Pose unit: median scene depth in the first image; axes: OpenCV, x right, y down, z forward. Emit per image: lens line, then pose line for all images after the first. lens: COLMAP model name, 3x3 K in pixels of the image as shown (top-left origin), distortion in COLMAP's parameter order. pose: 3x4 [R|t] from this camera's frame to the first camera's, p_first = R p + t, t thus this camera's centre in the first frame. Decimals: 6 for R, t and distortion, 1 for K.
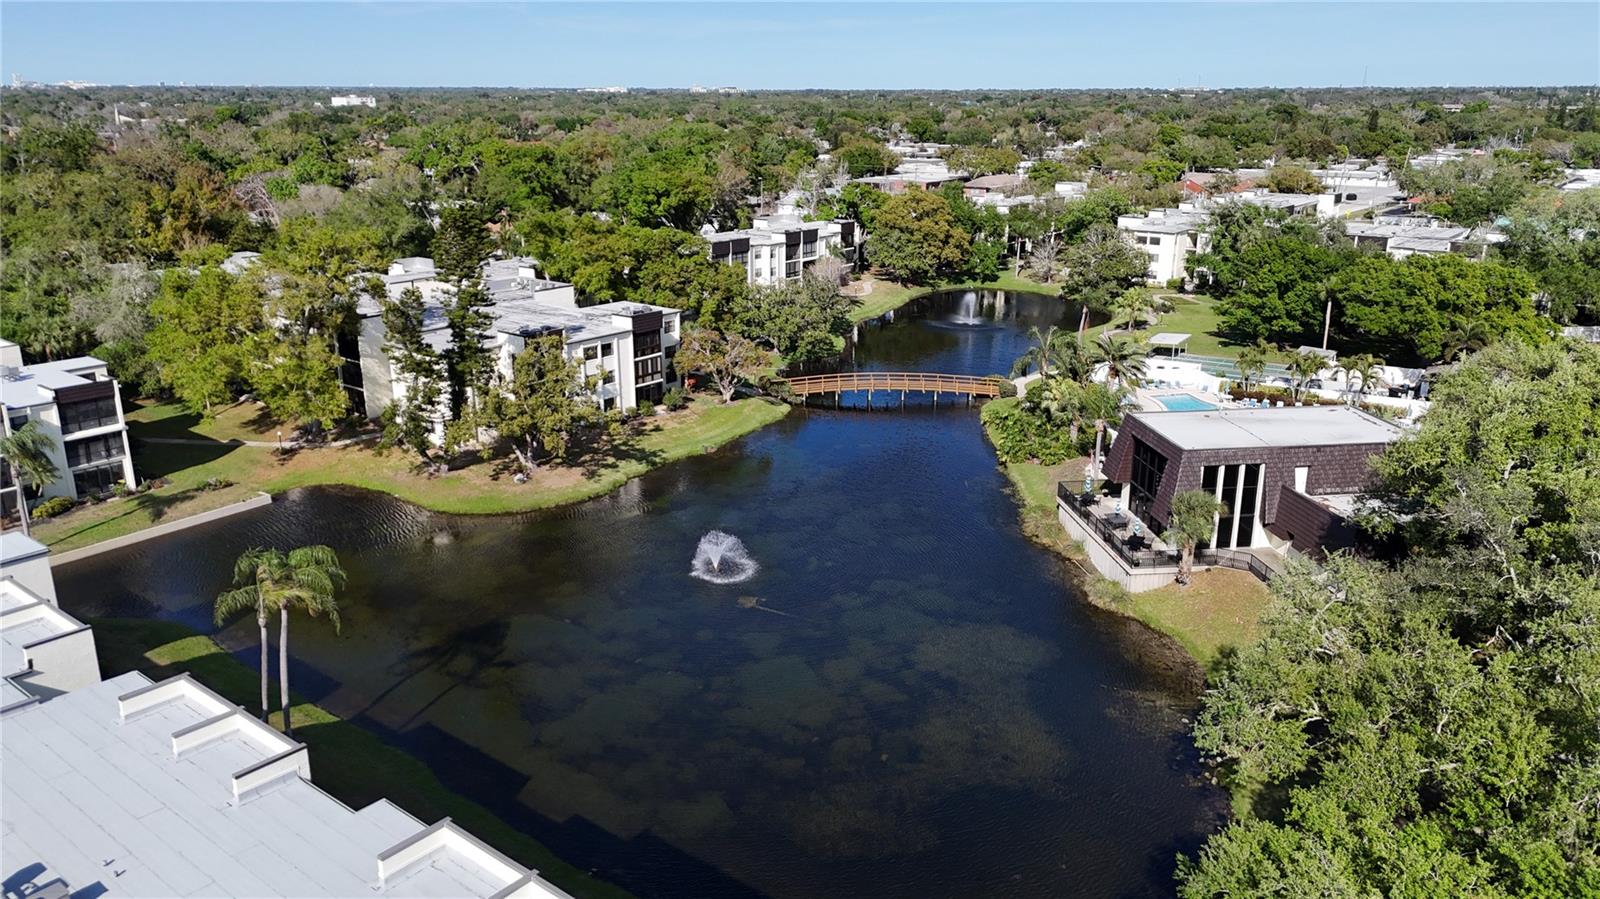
lens RADIAL K [[1178.9, 0, 800.0], [0, 1178.9, 449.5], [0, 0, 1]] dist [0.077032, -0.080659]
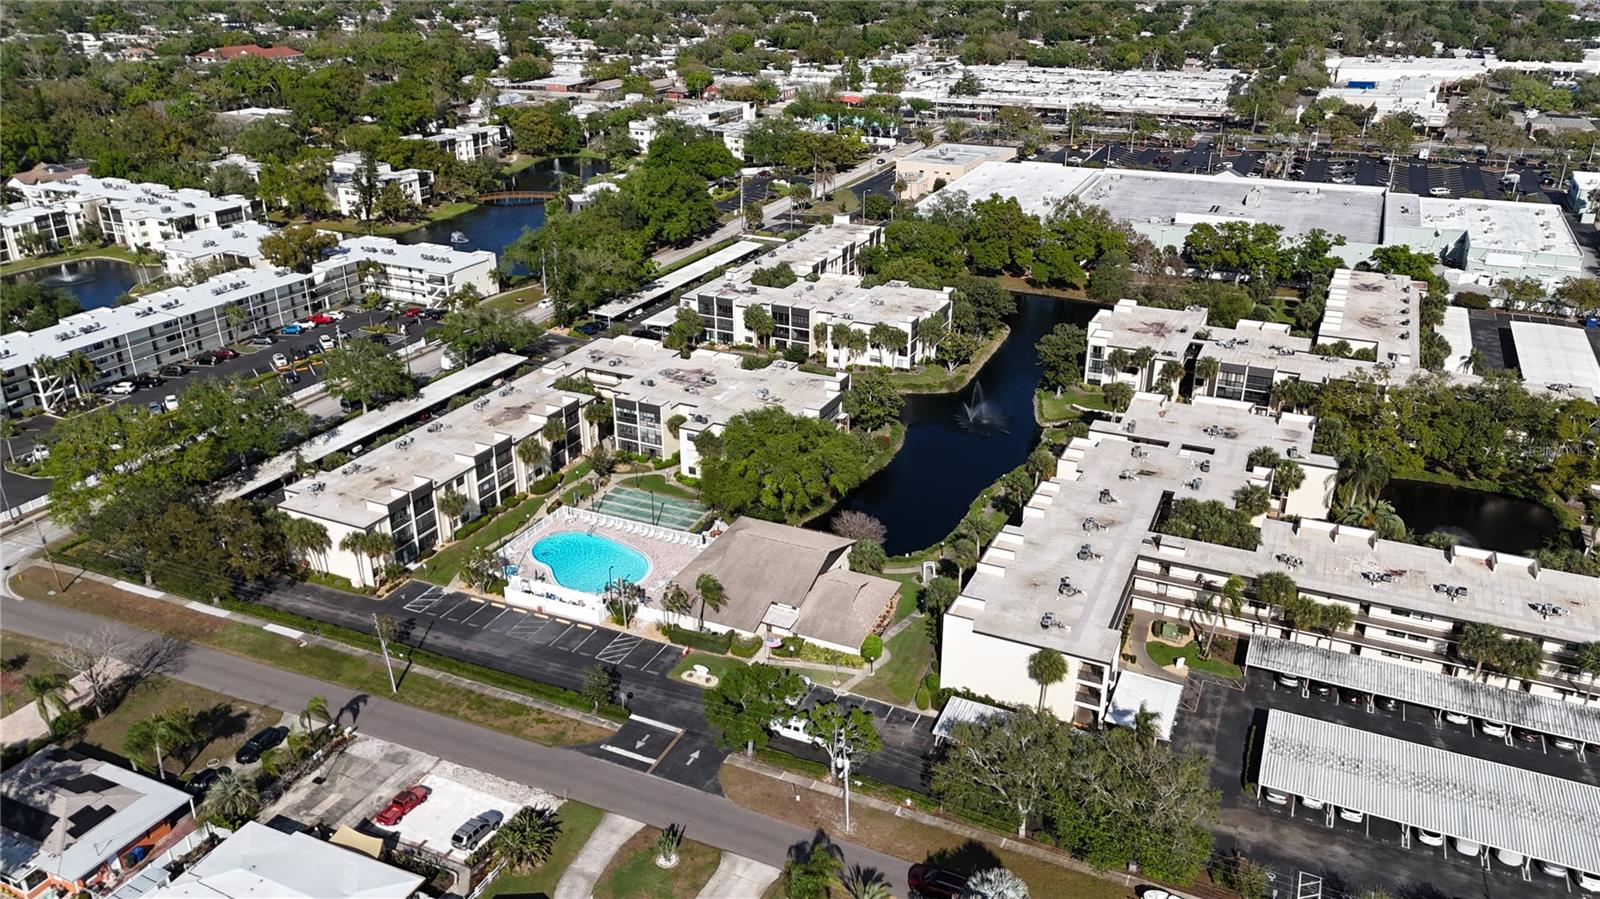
lens RADIAL K [[1178.9, 0, 800.0], [0, 1178.9, 449.5], [0, 0, 1]] dist [0.077032, -0.080659]
pose [[0.973307, -0.092356, 0.210103, 0.065235], [0.067315, 0.990075, 0.123373, 0.174358], [-0.219411, -0.105937, 0.969864, -1.417342]]
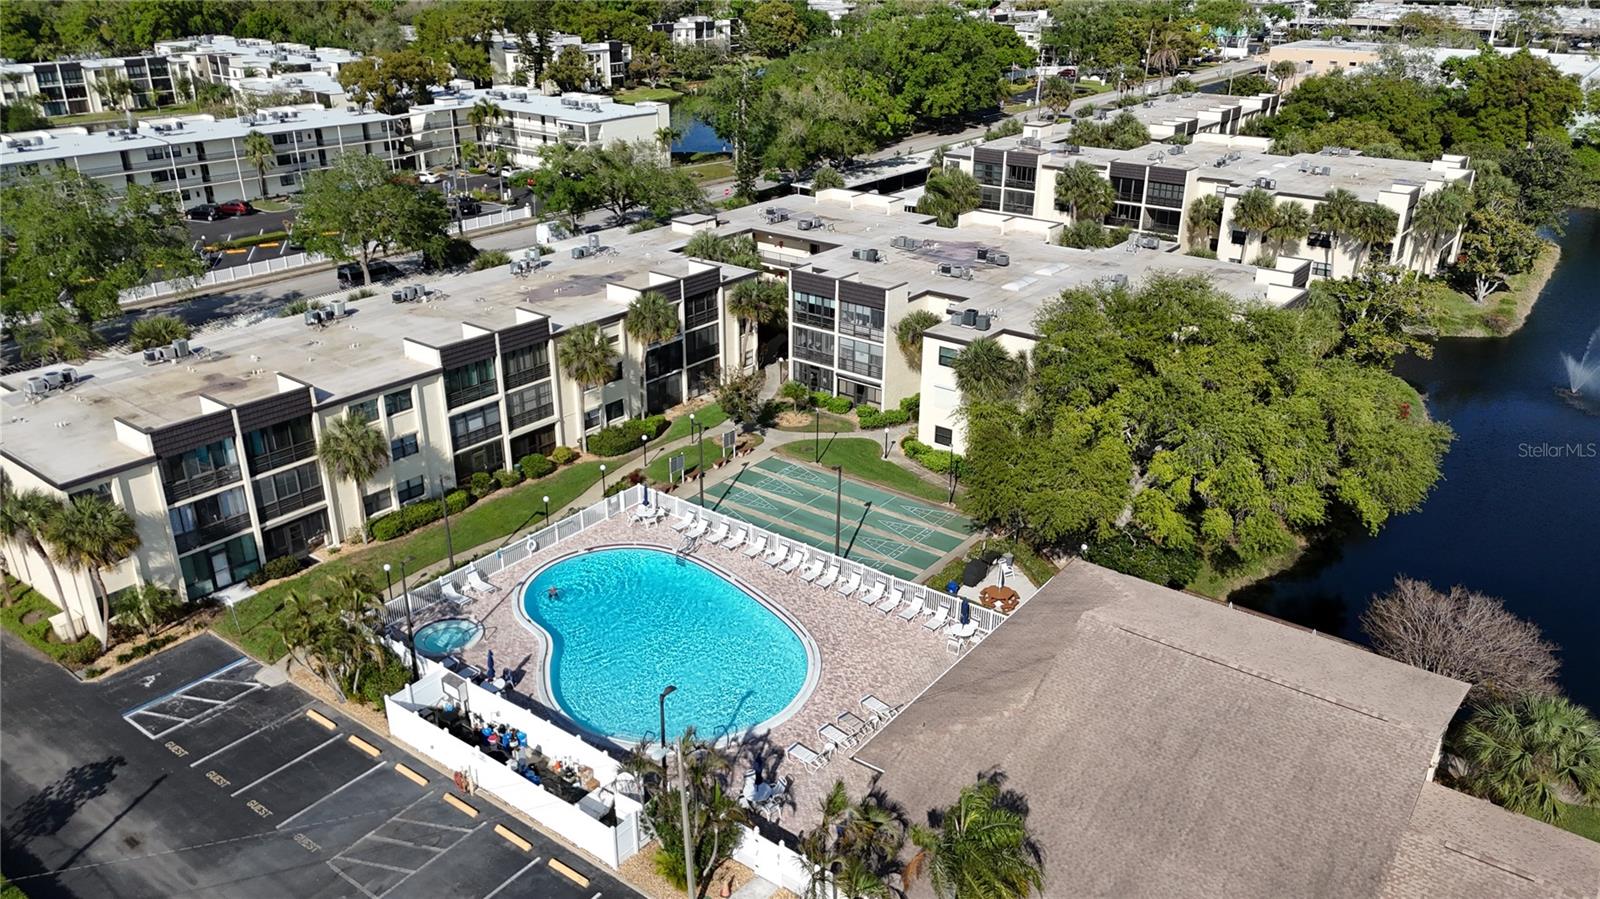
lens RADIAL K [[1178.9, 0, 800.0], [0, 1178.9, 449.5], [0, 0, 1]] dist [0.077032, -0.080659]
pose [[0.999905, 0.000258, 0.013772, 0.124425], [-0.001776, 0.993899, 0.110280, 0.264766], [-0.013659, -0.110294, 0.993805, -0.873629]]
